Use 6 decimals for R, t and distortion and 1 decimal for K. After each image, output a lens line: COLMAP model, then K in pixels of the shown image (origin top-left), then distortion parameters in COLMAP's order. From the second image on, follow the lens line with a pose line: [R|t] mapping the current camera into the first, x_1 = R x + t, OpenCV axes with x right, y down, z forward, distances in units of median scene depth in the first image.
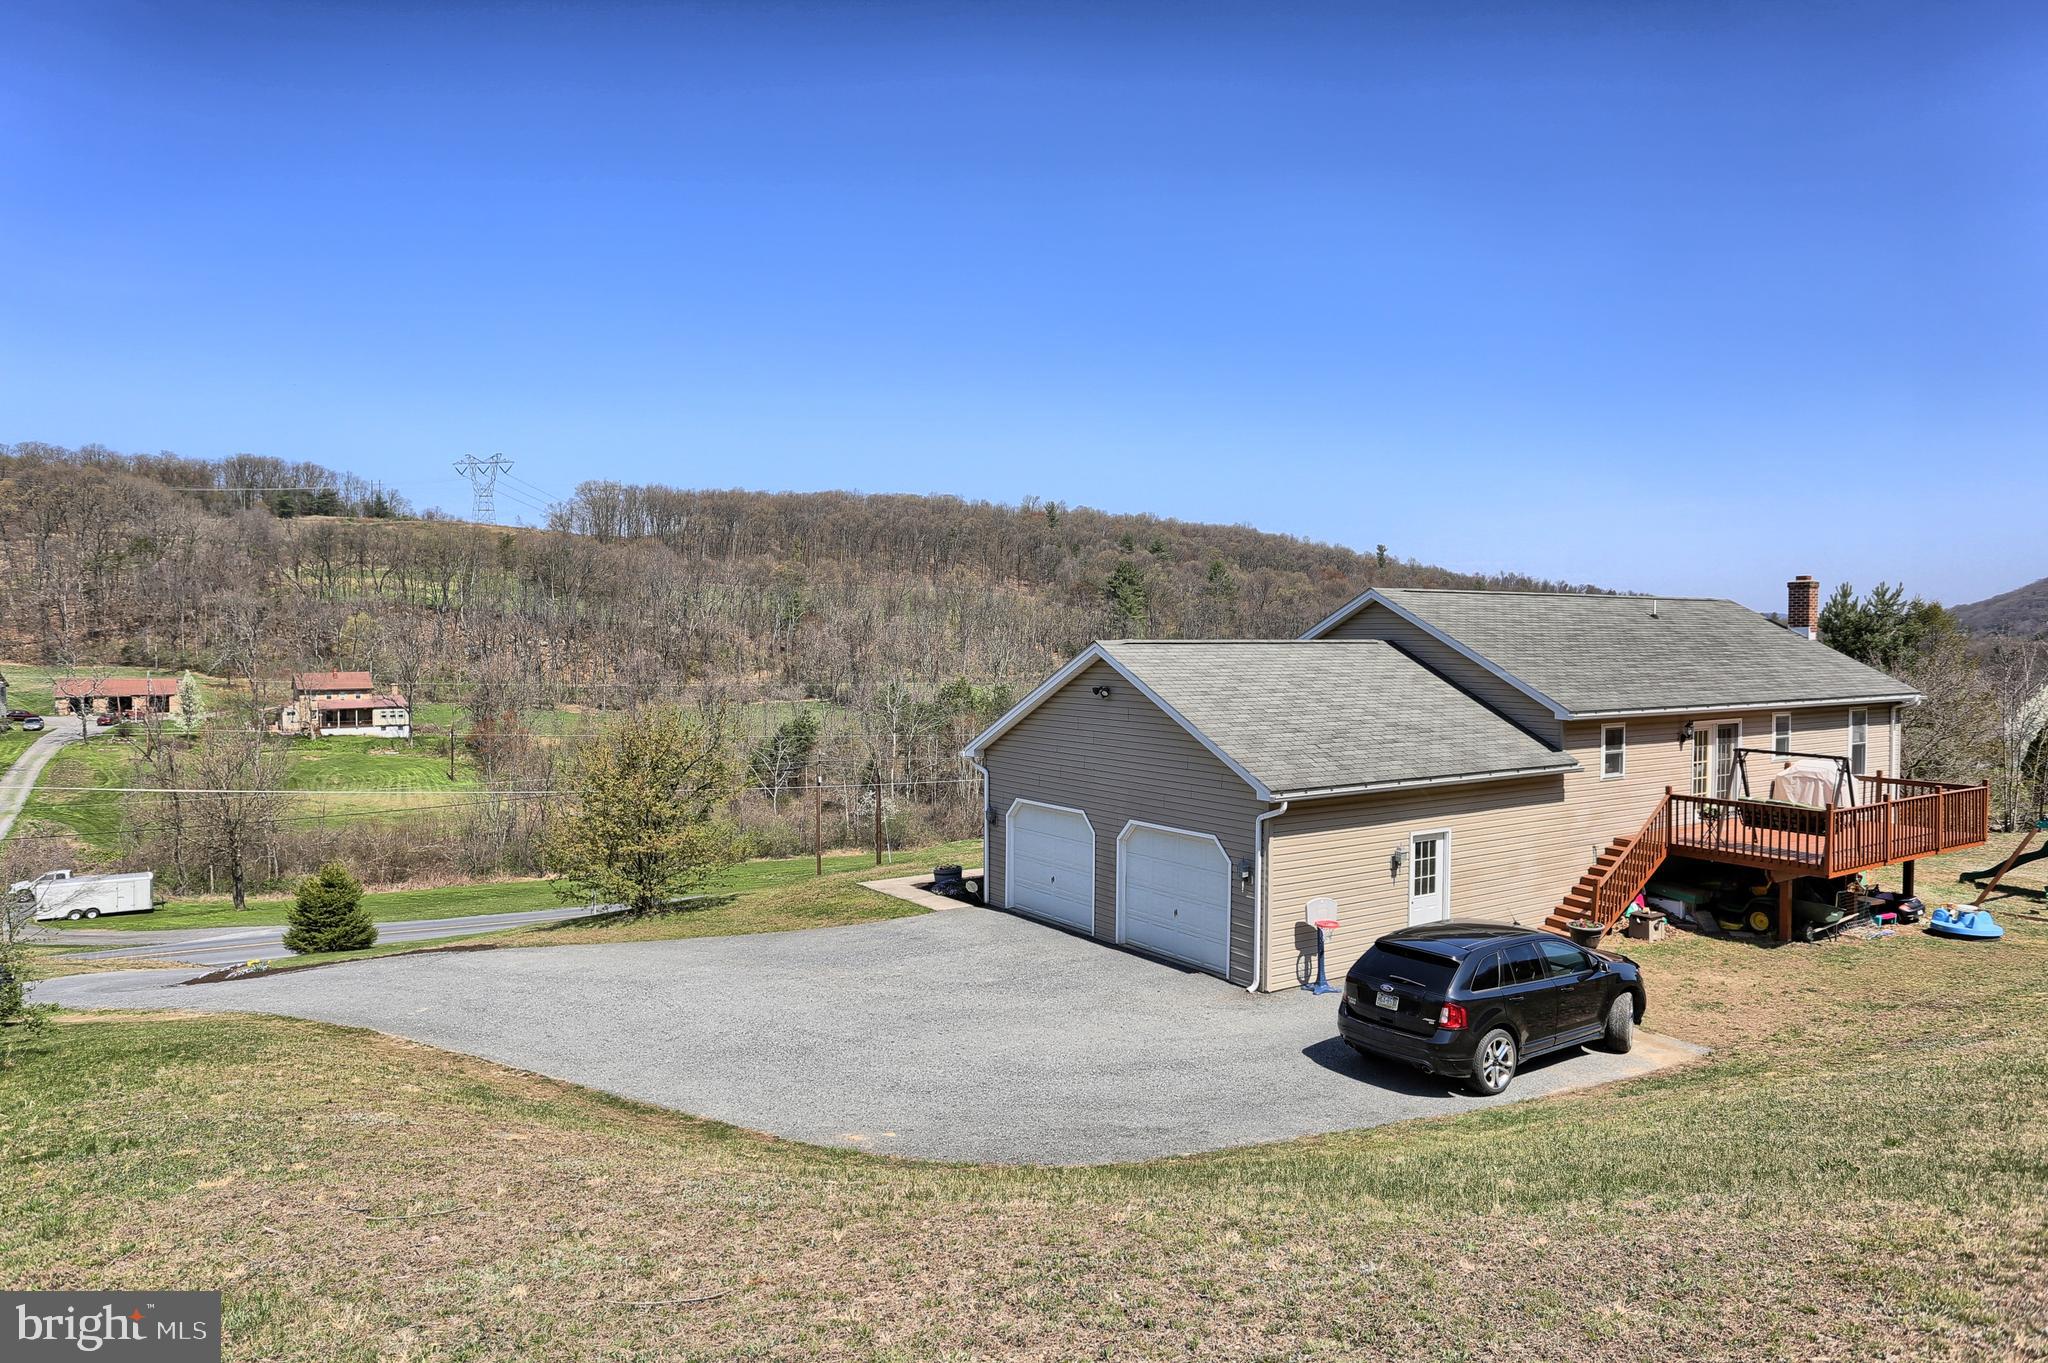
lens RADIAL K [[1327.0, 0, 1024.0], [0, 1327.0, 681.5], [0, 0, 1]] dist [-0.056364, 0.053348]
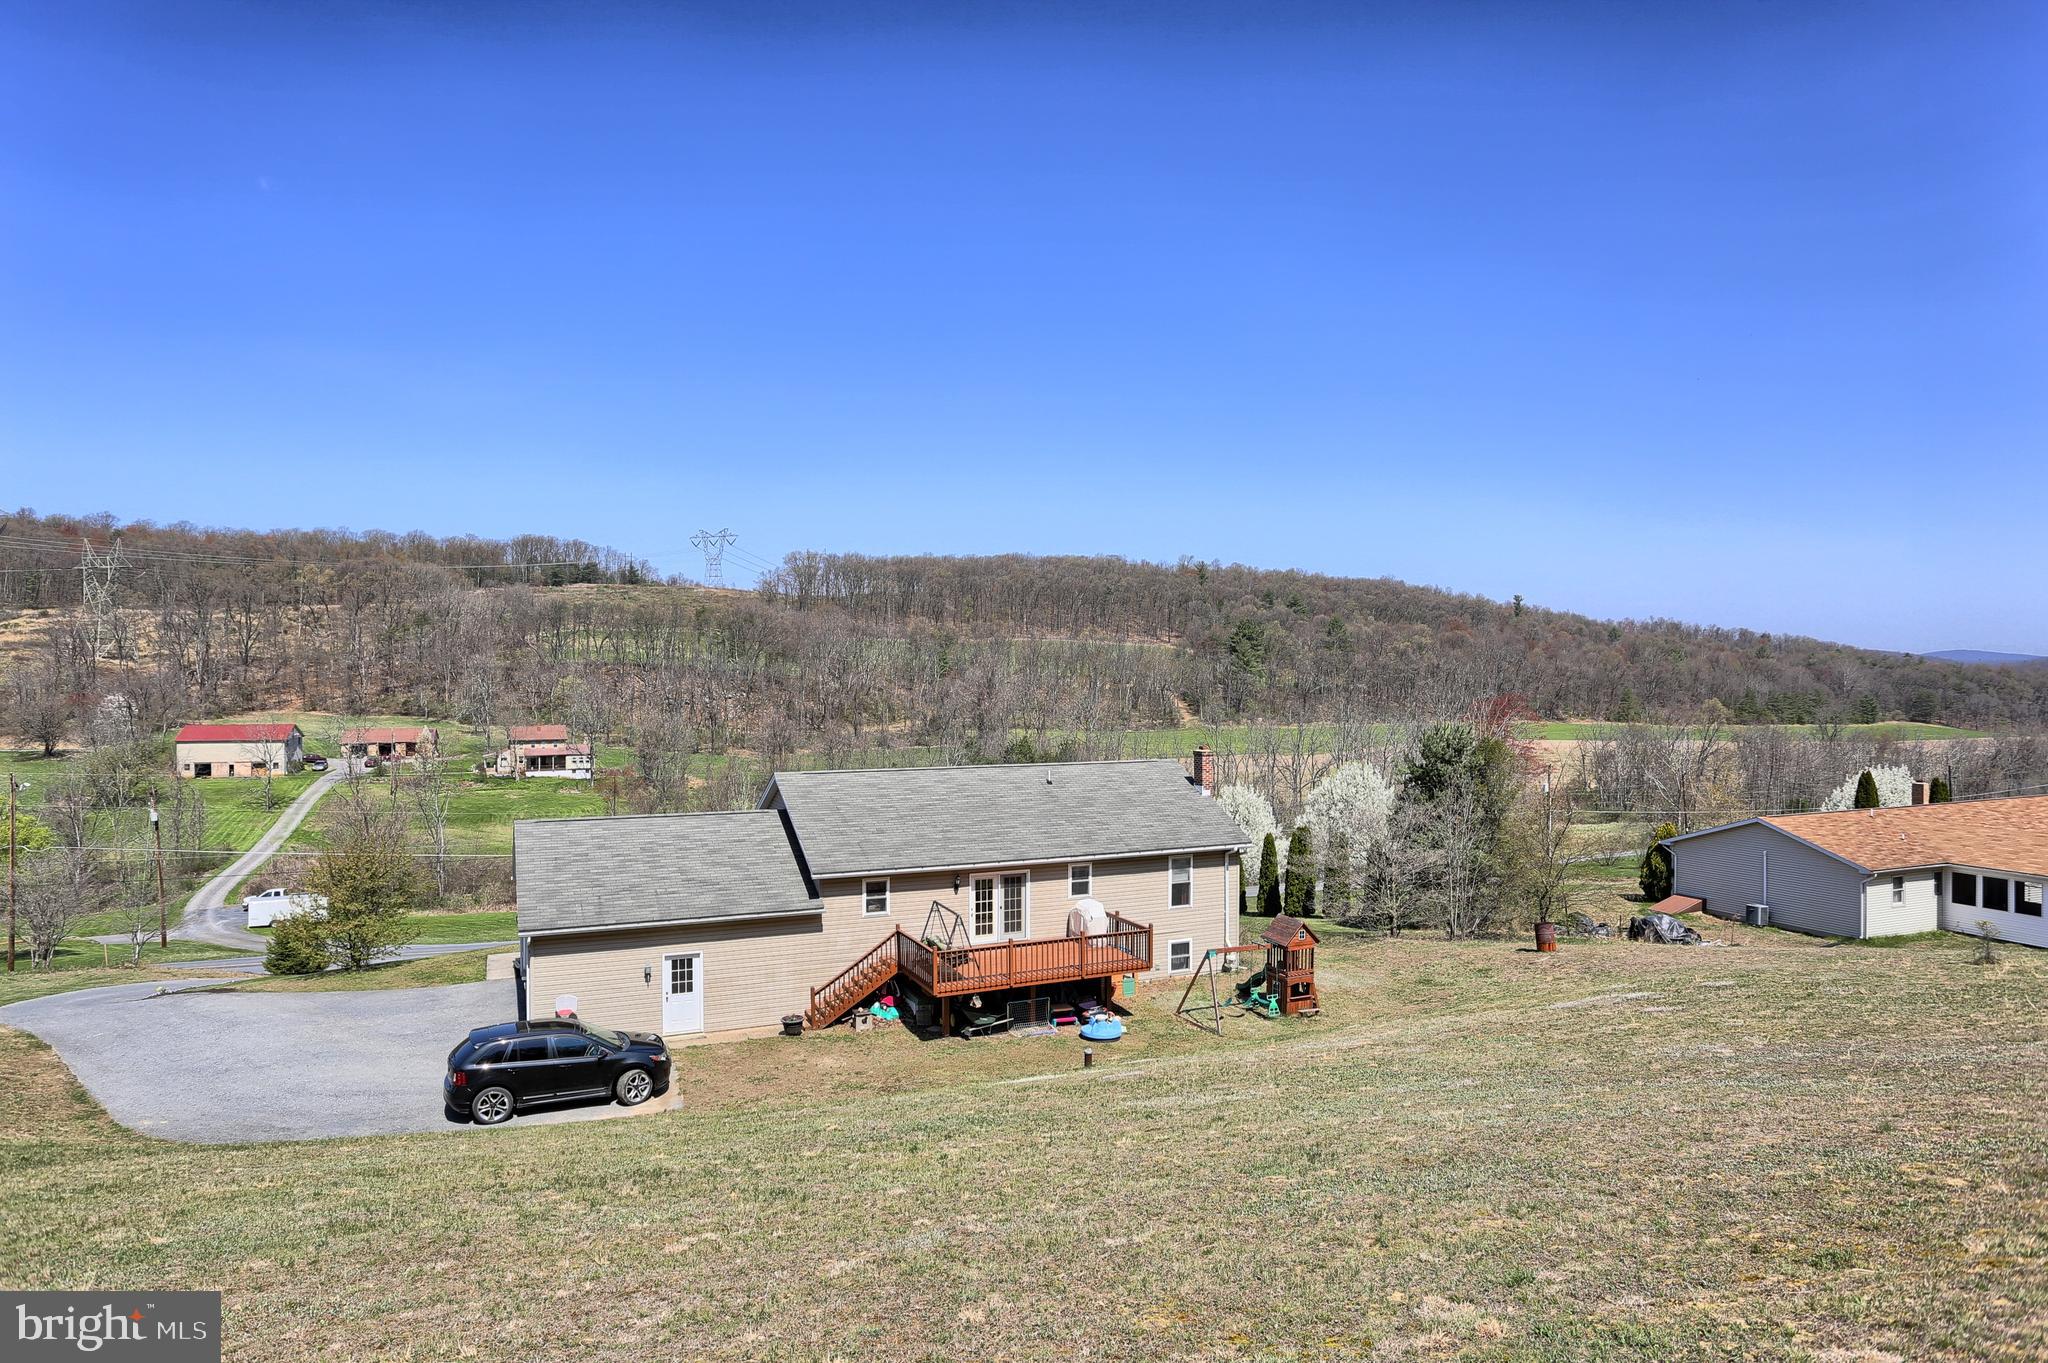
lens RADIAL K [[1200.8, 0, 1024.0], [0, 1200.8, 672.6], [0, 0, 1]] dist [-0.068458, 0.050620]
pose [[0.986306, -0.001013, -0.164923, 0.117382], [-0.004632, 0.999417, -0.033840, -0.021548], [0.164861, 0.034141, 0.985726, -0.041750]]
